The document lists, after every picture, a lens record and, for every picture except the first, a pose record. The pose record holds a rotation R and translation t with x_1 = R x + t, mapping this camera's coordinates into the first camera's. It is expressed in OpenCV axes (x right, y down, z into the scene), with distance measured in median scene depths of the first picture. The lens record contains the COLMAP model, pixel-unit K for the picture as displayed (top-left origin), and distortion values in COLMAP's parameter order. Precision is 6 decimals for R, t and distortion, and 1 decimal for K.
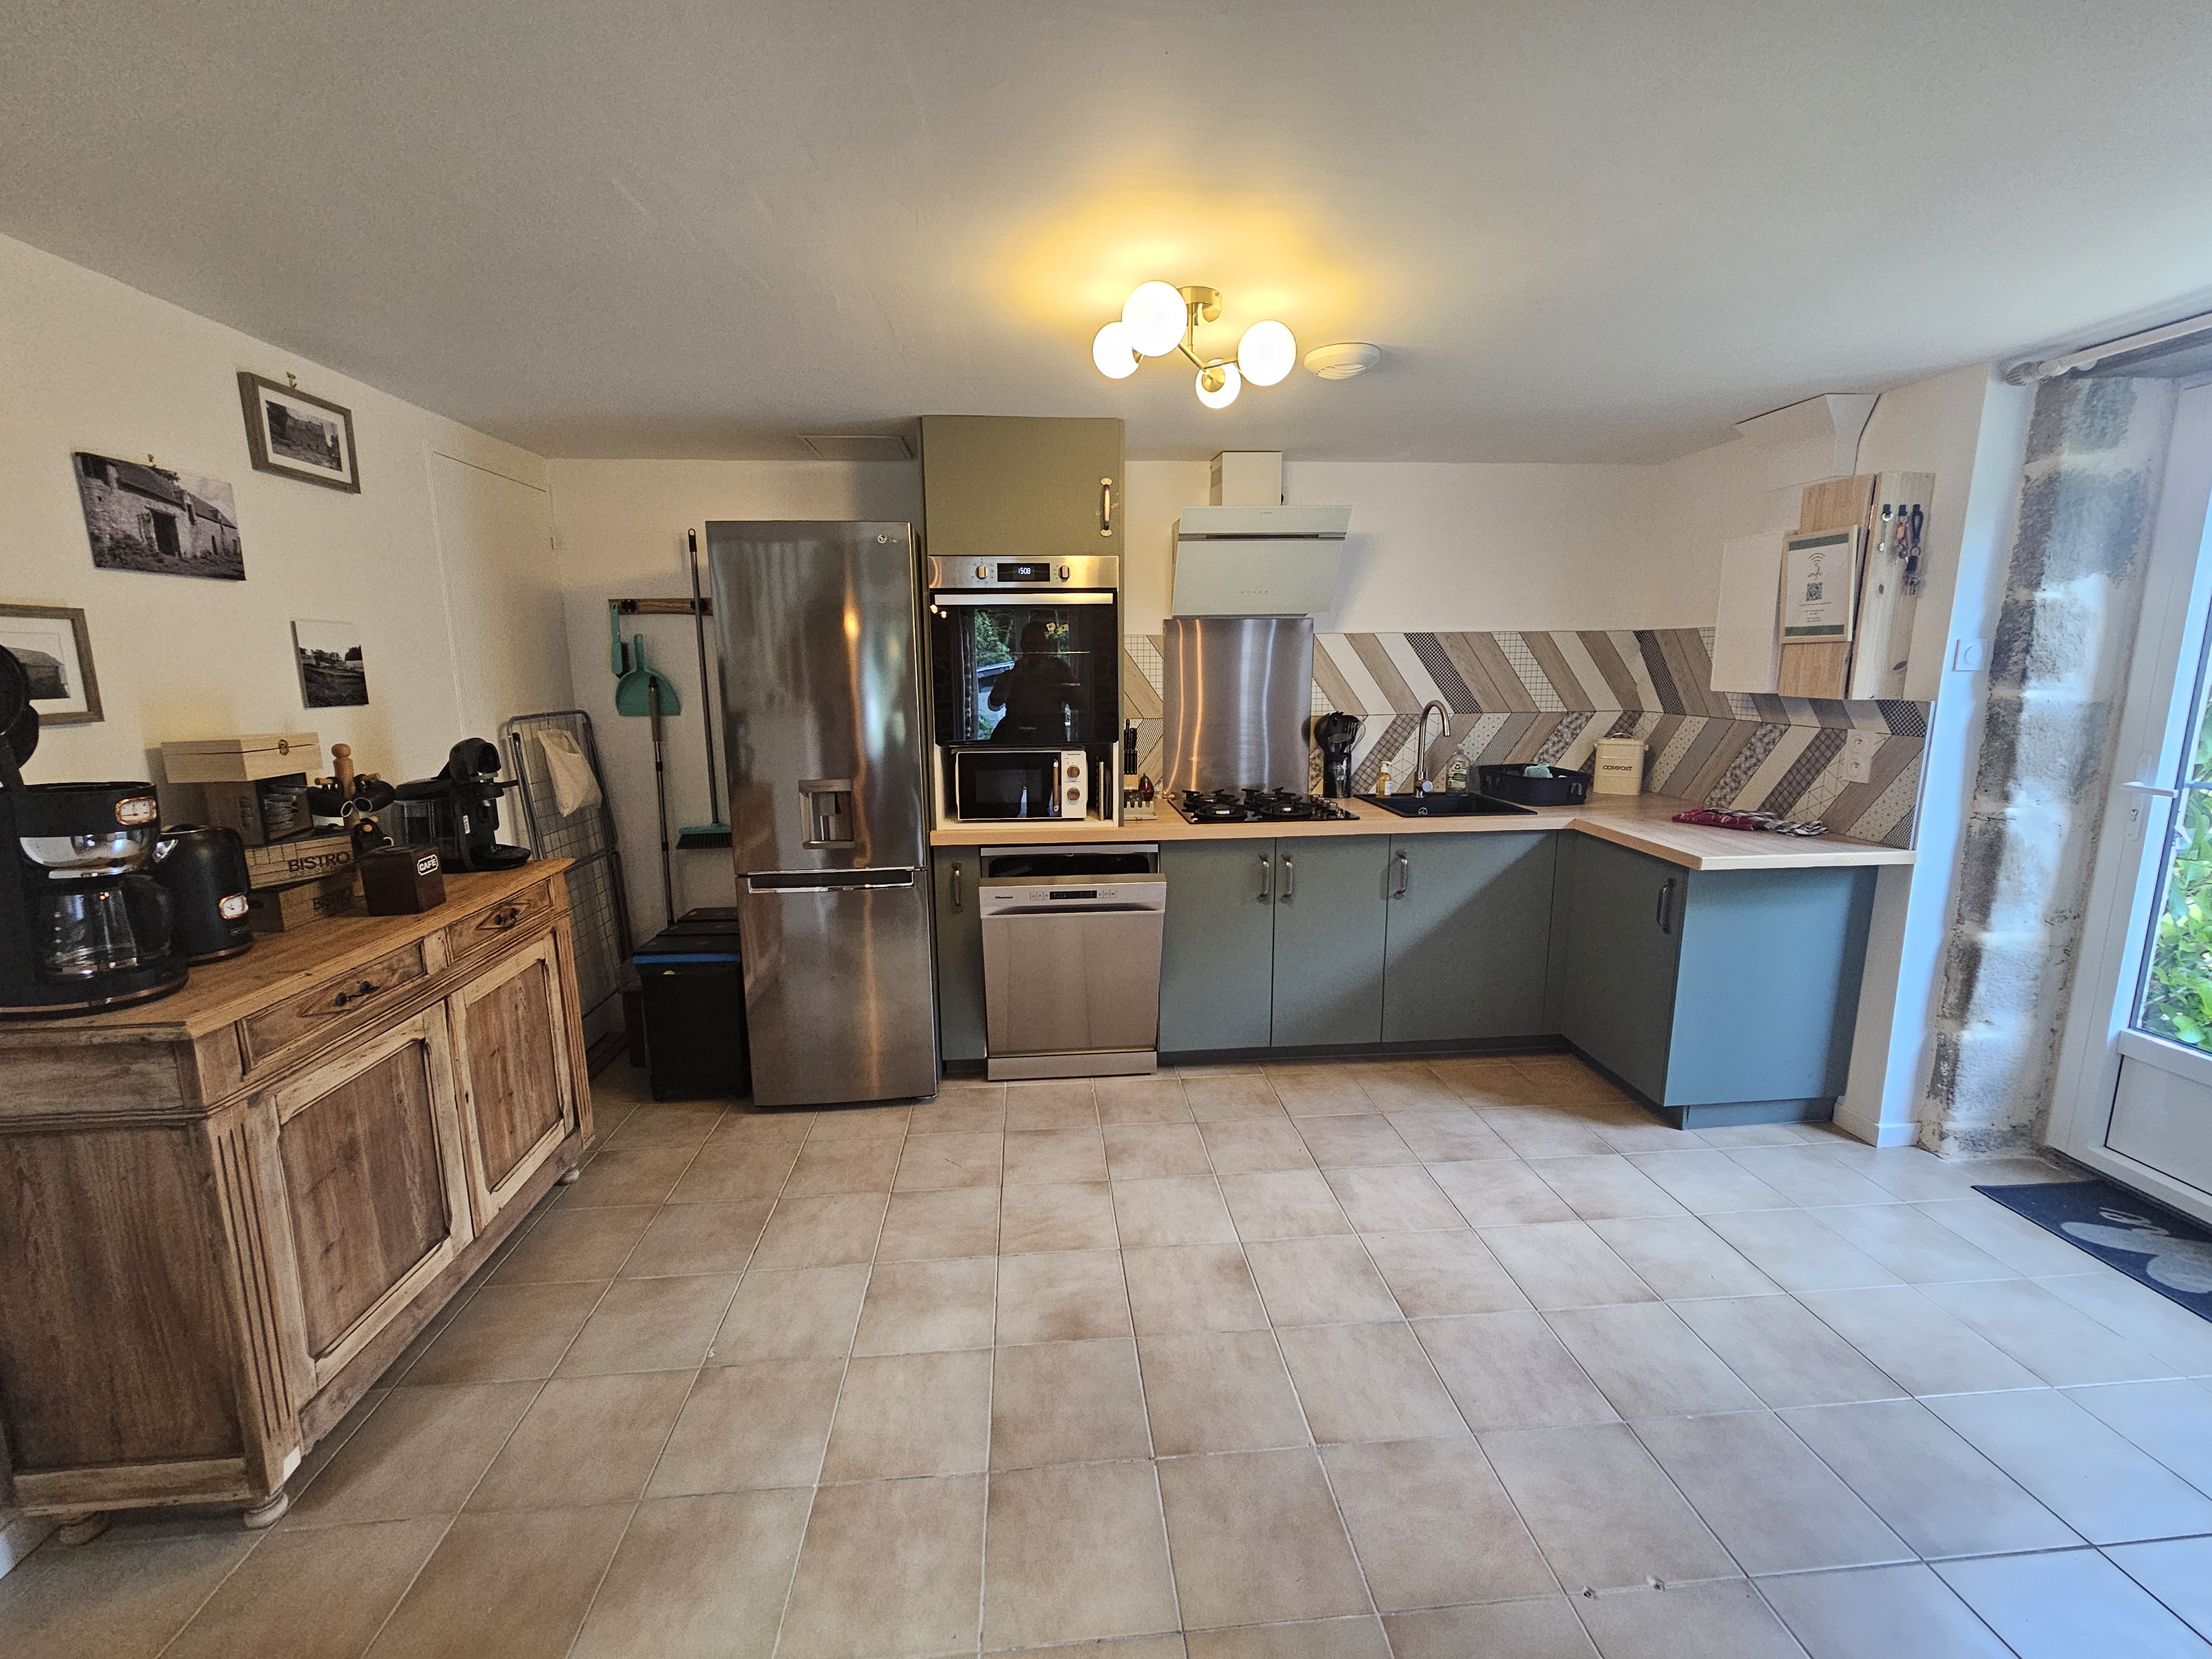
lens RADIAL K [[904.3, 0, 1104.8], [0, 904.3, 814.4], [0, 0, 1]] dist [-0.012629, 0.000474]
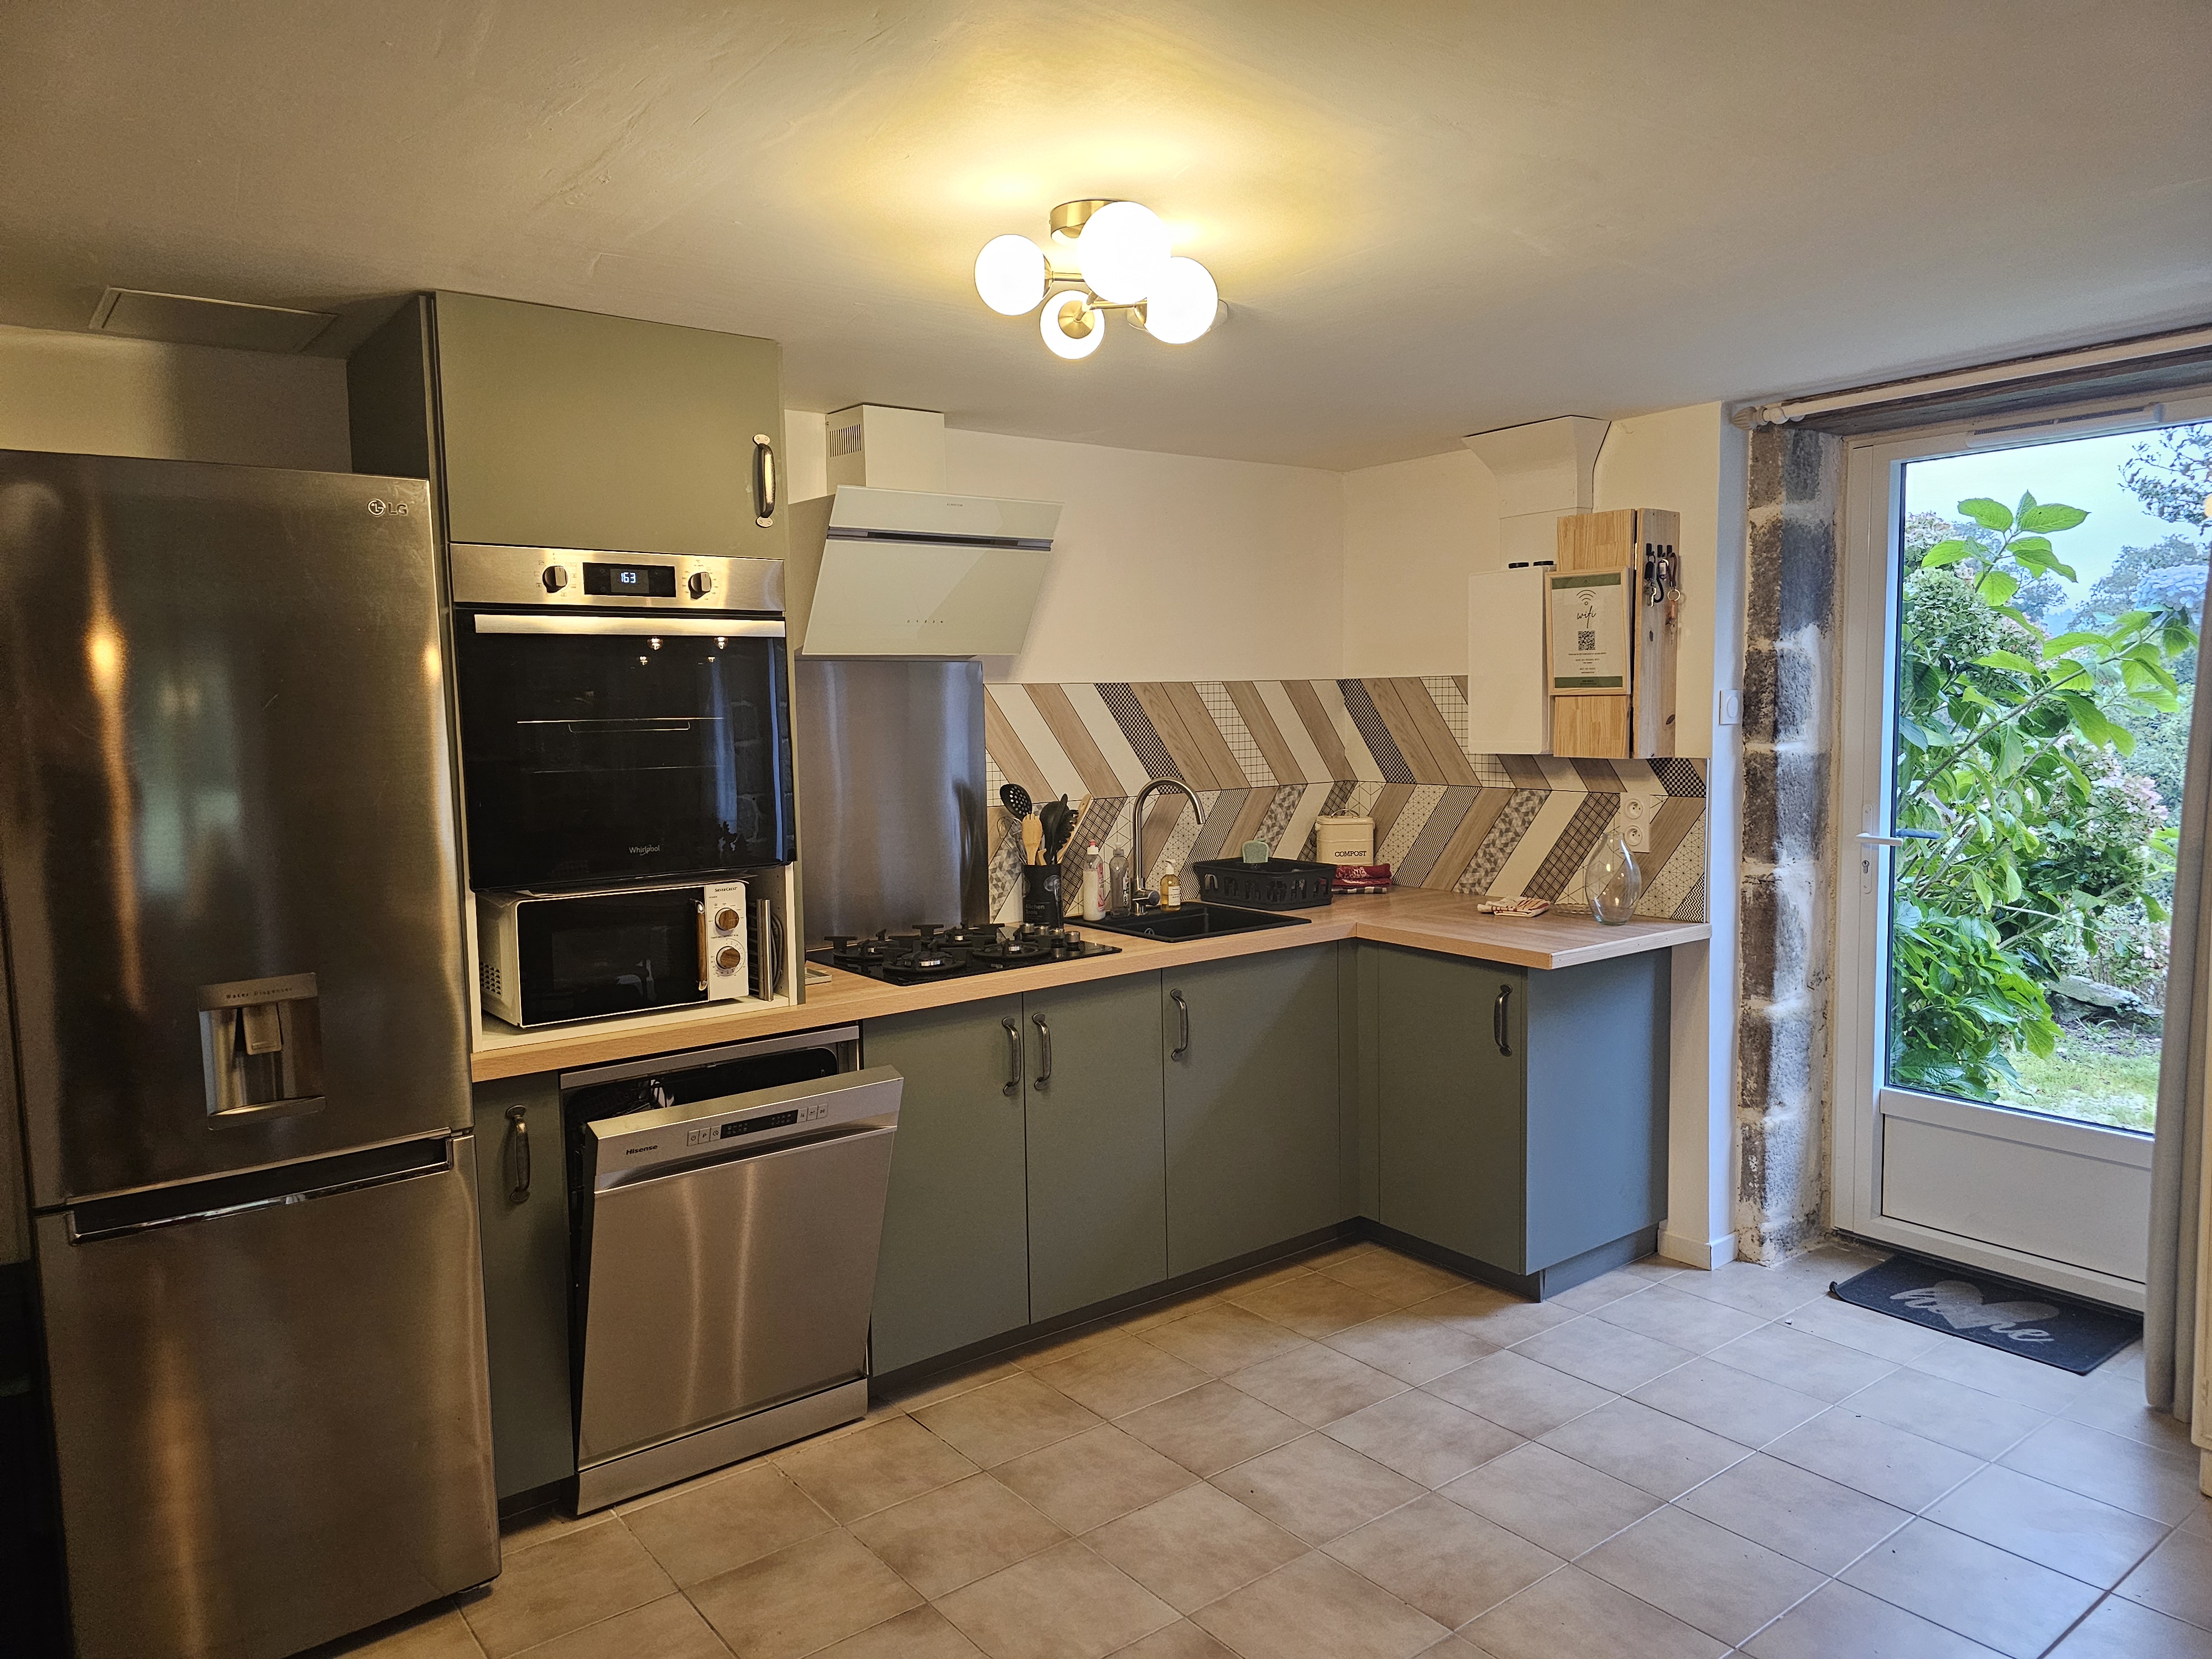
lens RADIAL K [[1485.6, 0, 1107.9], [0, 1485.6, 827.3], [0, 0, 1]] dist [0.022529, -0.008135]
pose [[0.833426, -0.052018, 0.550178, -0.367316], [0.103809, 0.992574, -0.063407, -0.020256], [-0.542794, 0.109958, 0.832636, 0.062982]]
